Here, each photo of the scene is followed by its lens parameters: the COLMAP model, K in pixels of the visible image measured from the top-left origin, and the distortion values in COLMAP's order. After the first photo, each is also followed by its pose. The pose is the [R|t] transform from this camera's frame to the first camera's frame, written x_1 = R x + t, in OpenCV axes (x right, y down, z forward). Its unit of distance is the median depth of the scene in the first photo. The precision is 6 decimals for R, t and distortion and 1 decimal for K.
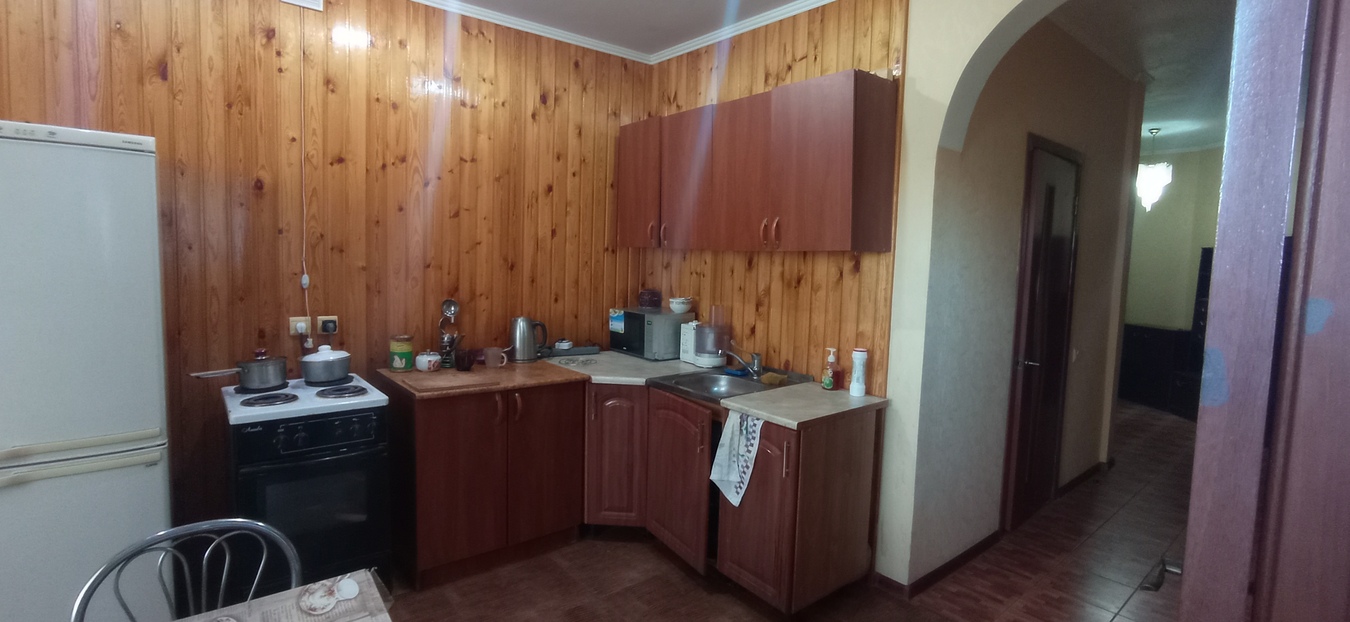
lens RADIAL K [[617.5, 0, 680.6], [0, 617.5, 310.6], [0, 0, 1]] dist [-0.013624, 0.010318]
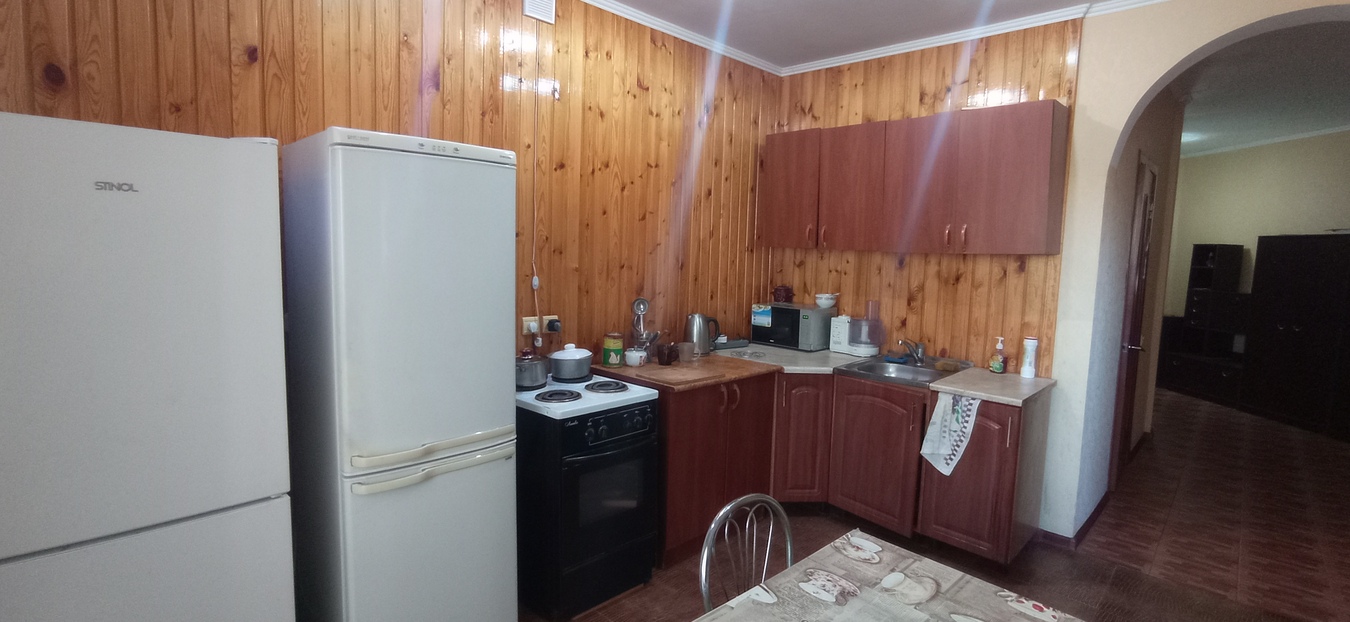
lens RADIAL K [[617.5, 0, 687.6], [0, 617.5, 310.9], [0, 0, 1]] dist [-0.013624, 0.010318]
pose [[0.992482, -0.013206, 0.121677, -0.470763], [0.011349, 0.999809, 0.015940, -0.013269], [-0.121864, -0.014440, 0.992442, -0.069227]]
